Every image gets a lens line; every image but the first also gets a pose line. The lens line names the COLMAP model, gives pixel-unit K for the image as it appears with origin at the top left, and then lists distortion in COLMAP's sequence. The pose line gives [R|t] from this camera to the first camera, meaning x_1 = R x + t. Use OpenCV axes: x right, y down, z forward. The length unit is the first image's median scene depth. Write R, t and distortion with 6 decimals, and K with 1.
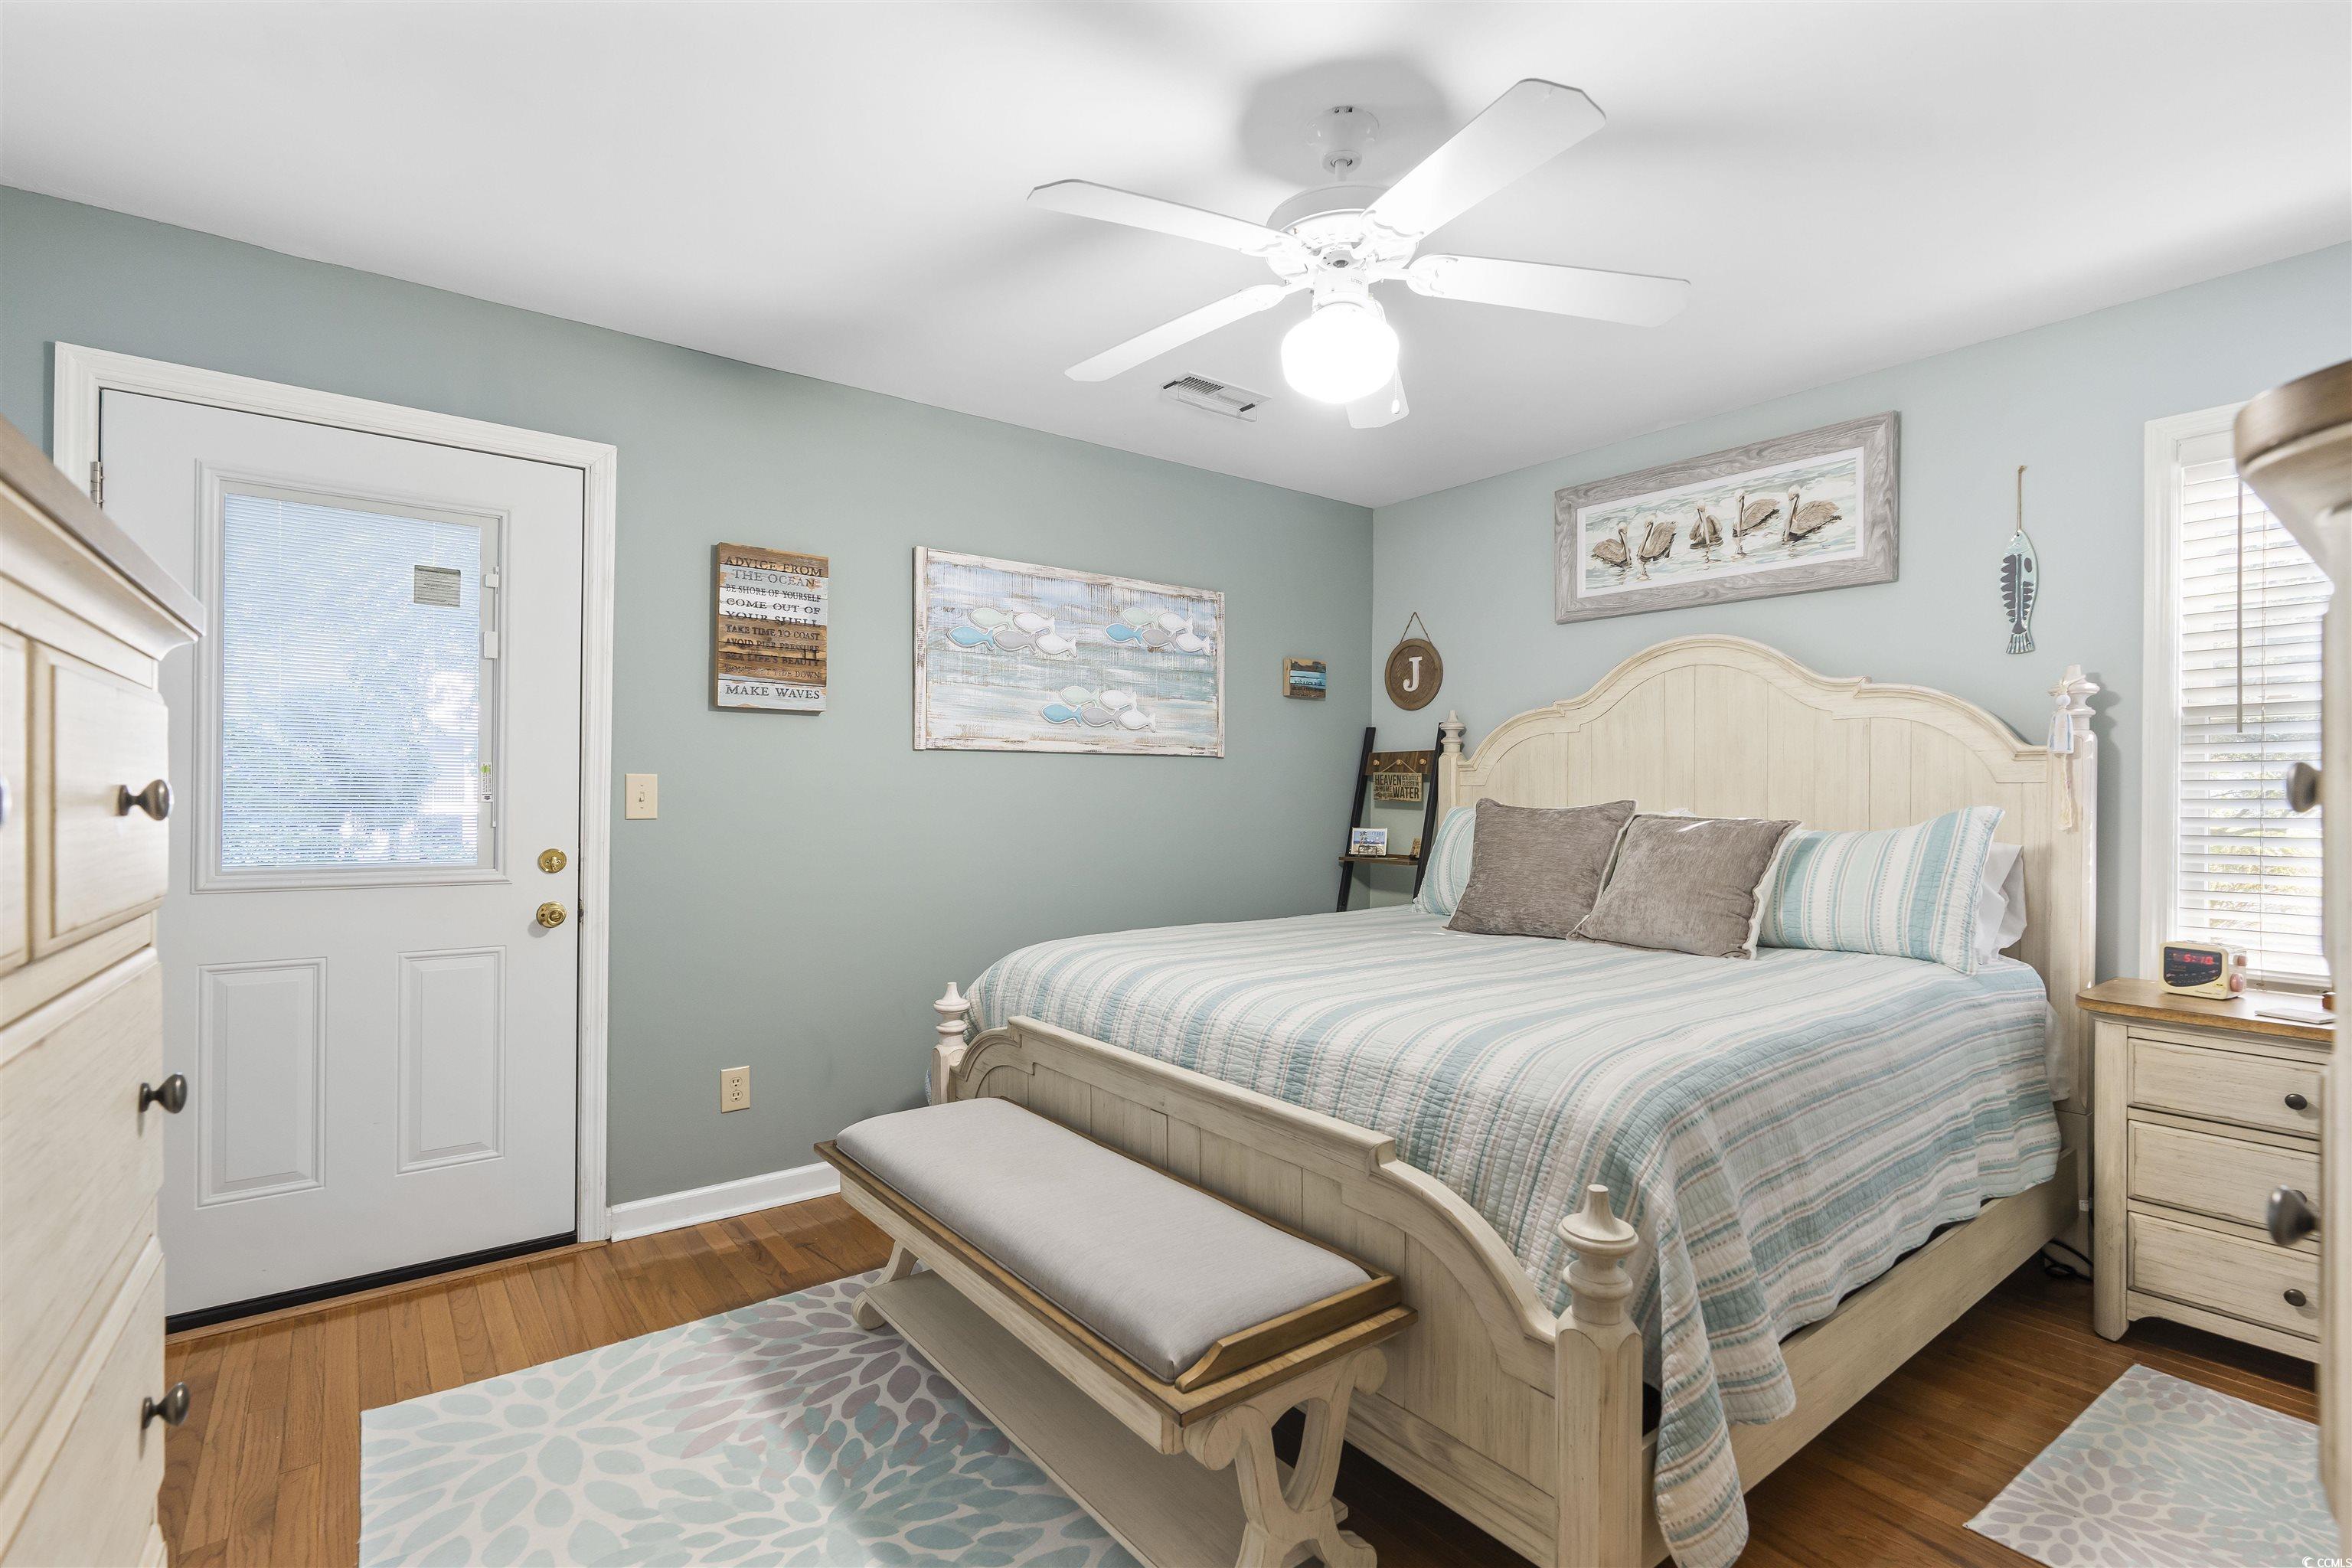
lens RADIAL K [[1067.9, 0, 1182.2], [0, 1067.9, 791.2], [0, 0, 1]] dist [-0.010807, 0.000992]
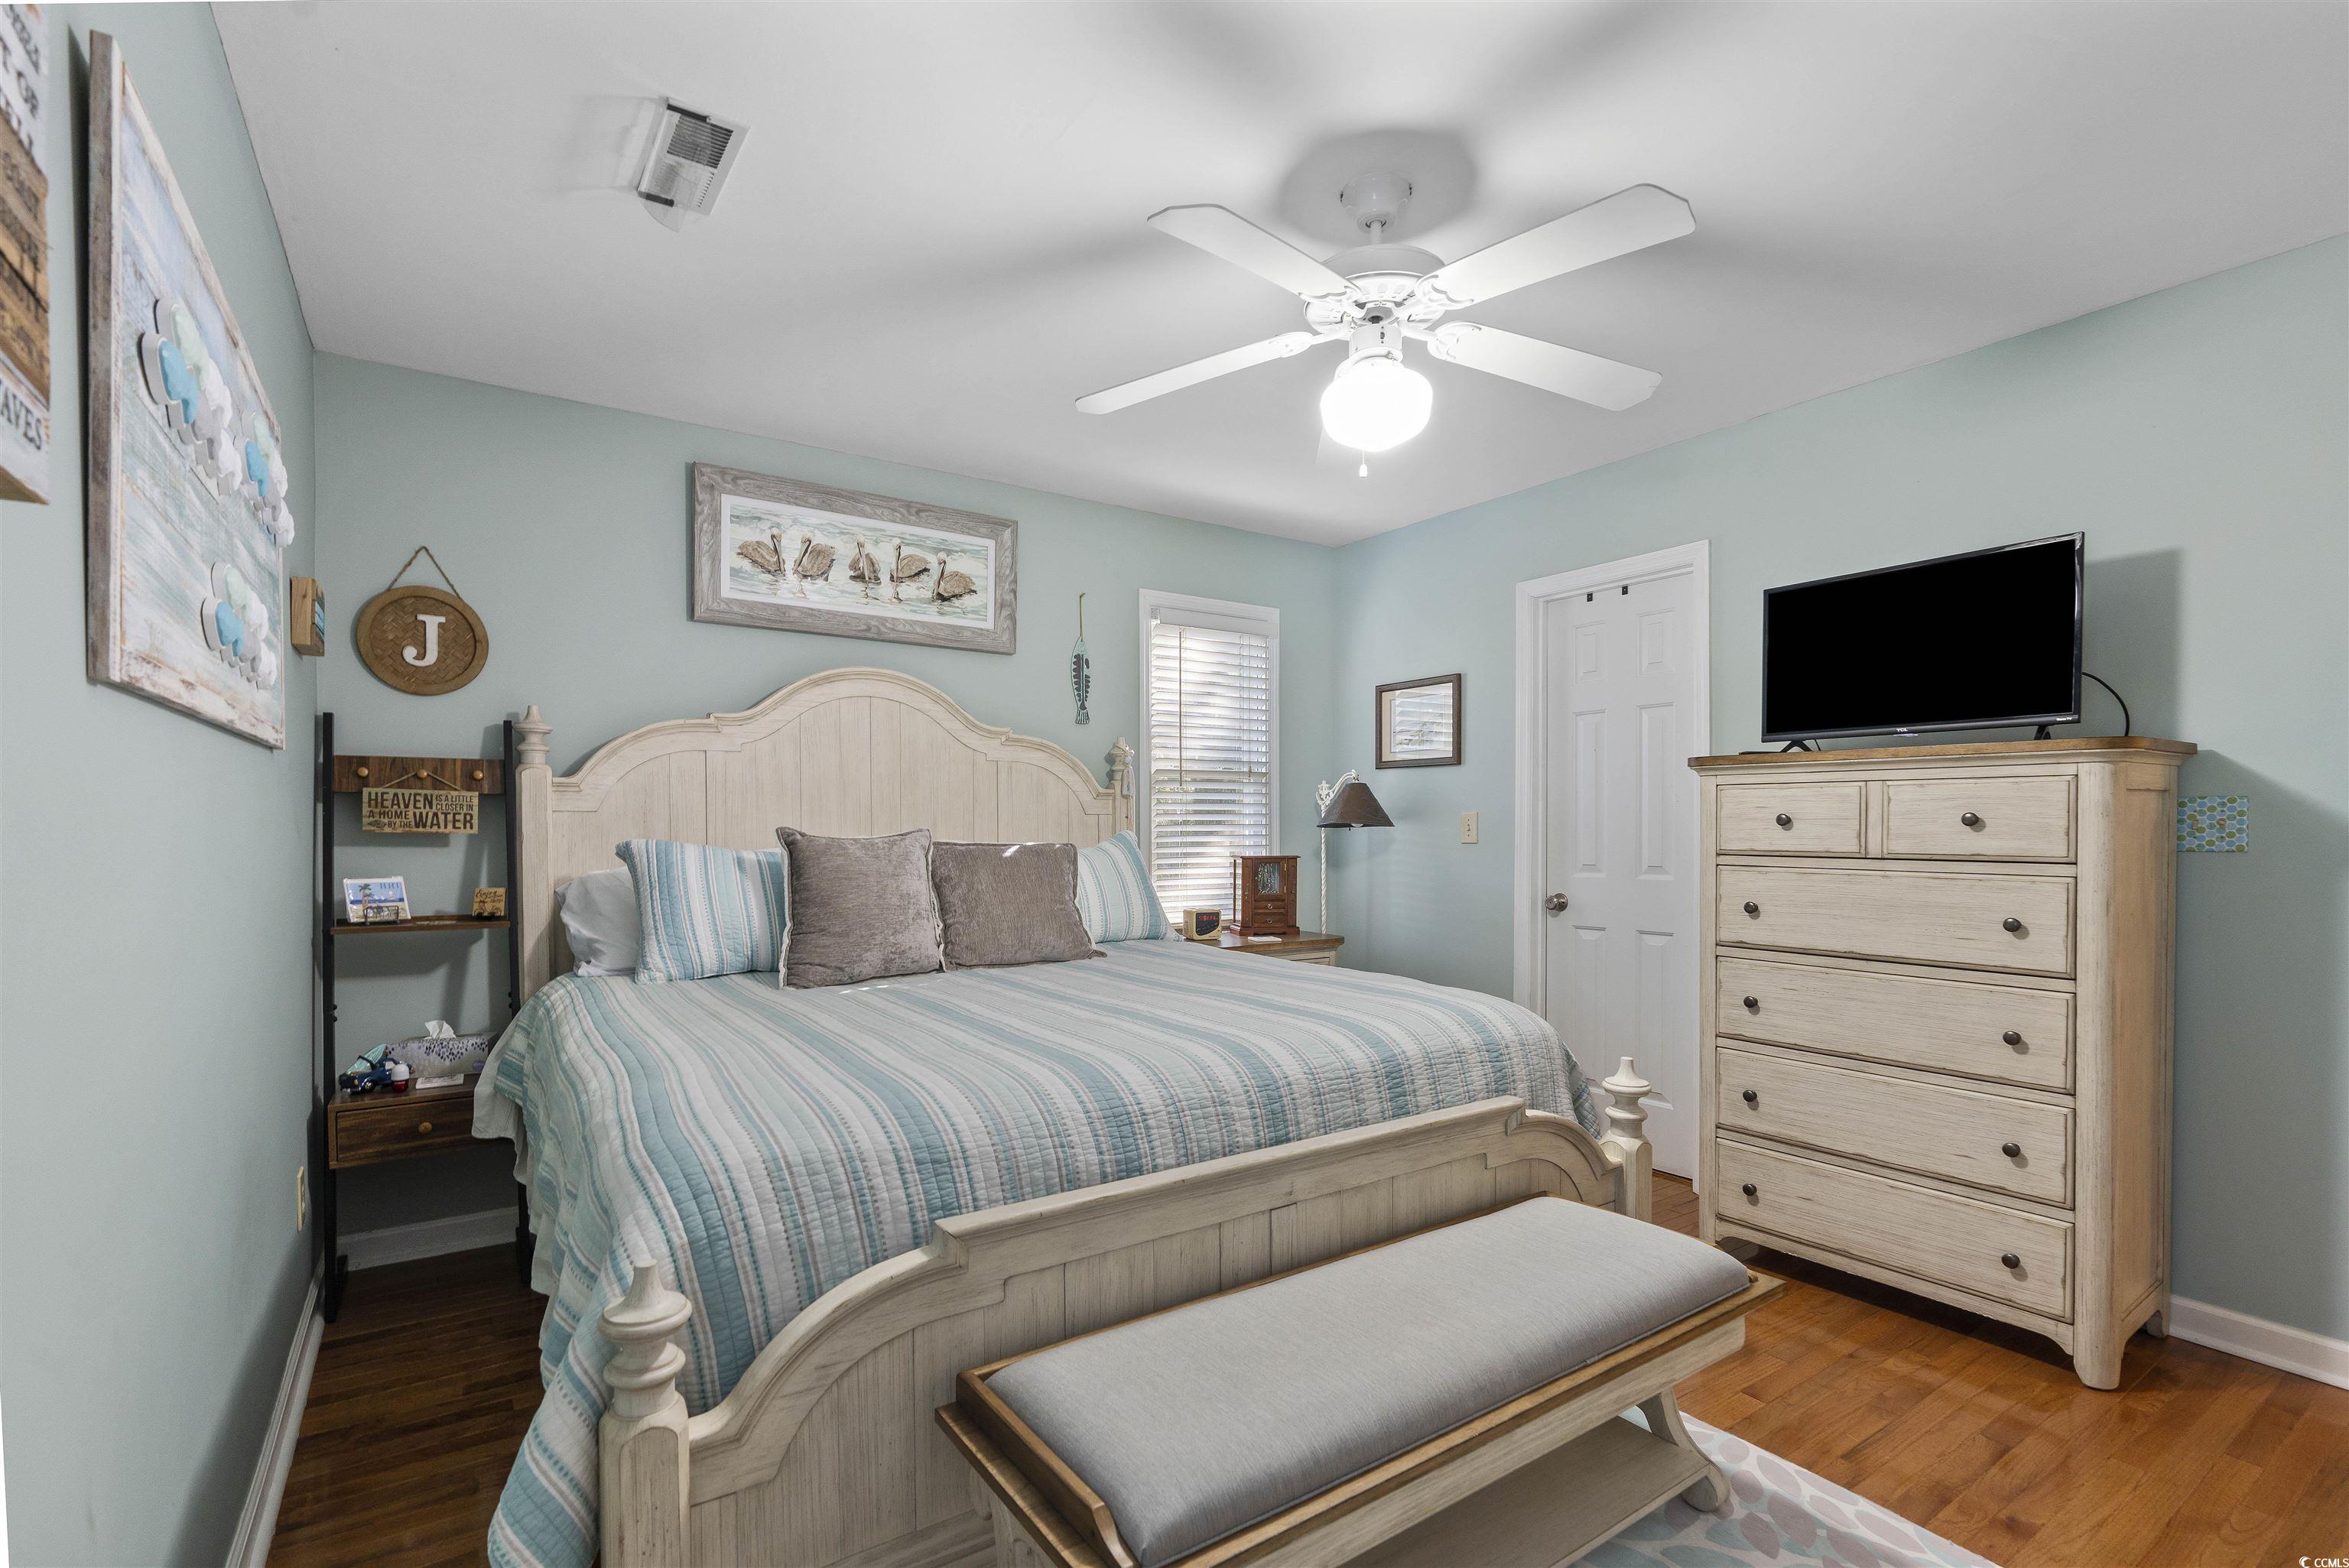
lens RADIAL K [[1066.4, 0, 1175.5], [0, 1066.4, 832.2], [0, 0, 1]] dist [-0.010807, 0.000992]
pose [[0.068179, -0.009163, 0.997631, -0.406682], [-0.001563, 0.999956, 0.009291, 0.001959], [-0.997672, -0.002193, 0.068162, 0.493900]]
